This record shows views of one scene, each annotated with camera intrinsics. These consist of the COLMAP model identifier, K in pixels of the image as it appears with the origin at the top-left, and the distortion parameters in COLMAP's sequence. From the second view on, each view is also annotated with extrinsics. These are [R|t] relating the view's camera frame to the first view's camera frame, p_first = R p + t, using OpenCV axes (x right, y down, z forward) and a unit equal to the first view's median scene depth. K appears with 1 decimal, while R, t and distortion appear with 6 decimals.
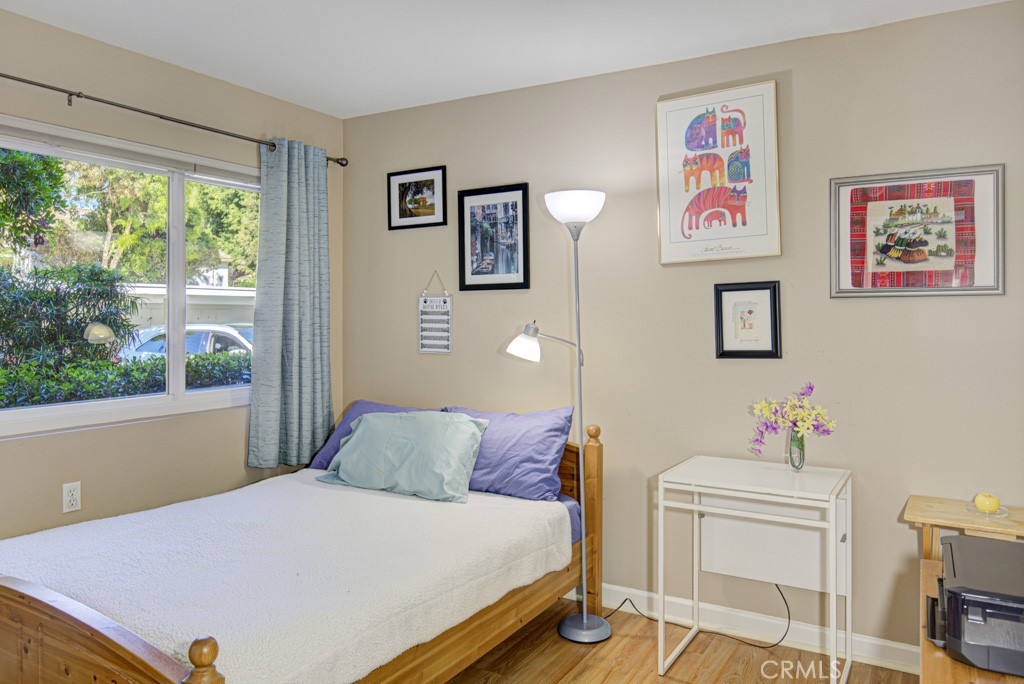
lens RADIAL K [[736.3, 0, 491.4], [0, 736.3, 317.0], [0, 0, 1]] dist [0.016468, 0.002500]
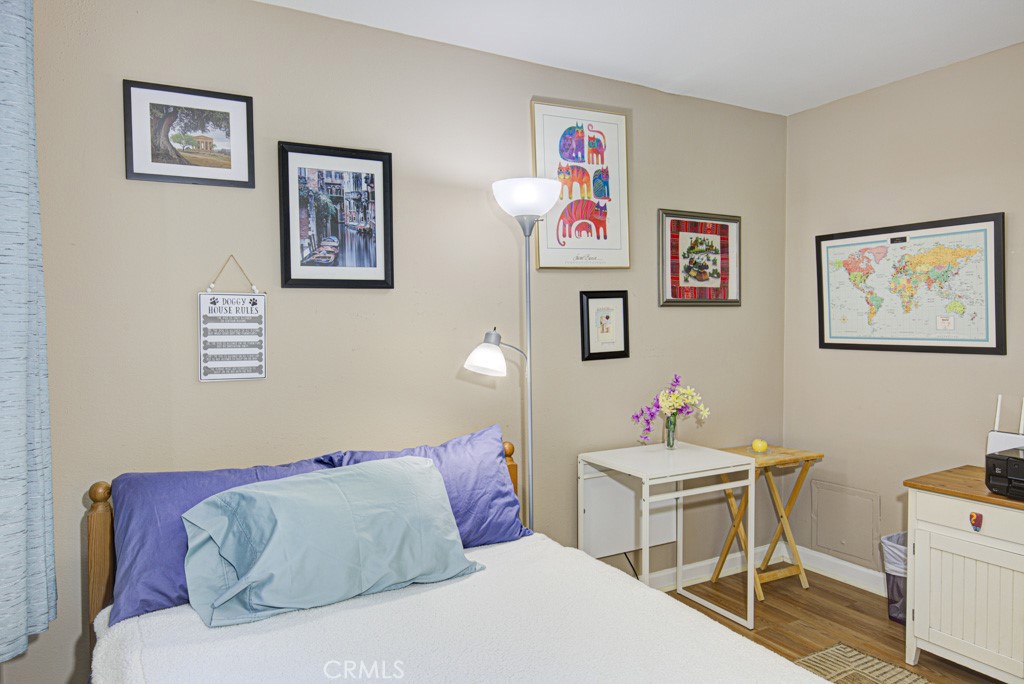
lens RADIAL K [[677.1, 0, 511.5], [0, 677.1, 341.4], [0, 0, 1]] dist [0.002777, 0.001027]
pose [[0.492663, -0.033344, 0.869581, -0.590731], [0.005600, 0.999366, 0.035148, -0.007054], [-0.870202, -0.012447, 0.492538, 0.597748]]
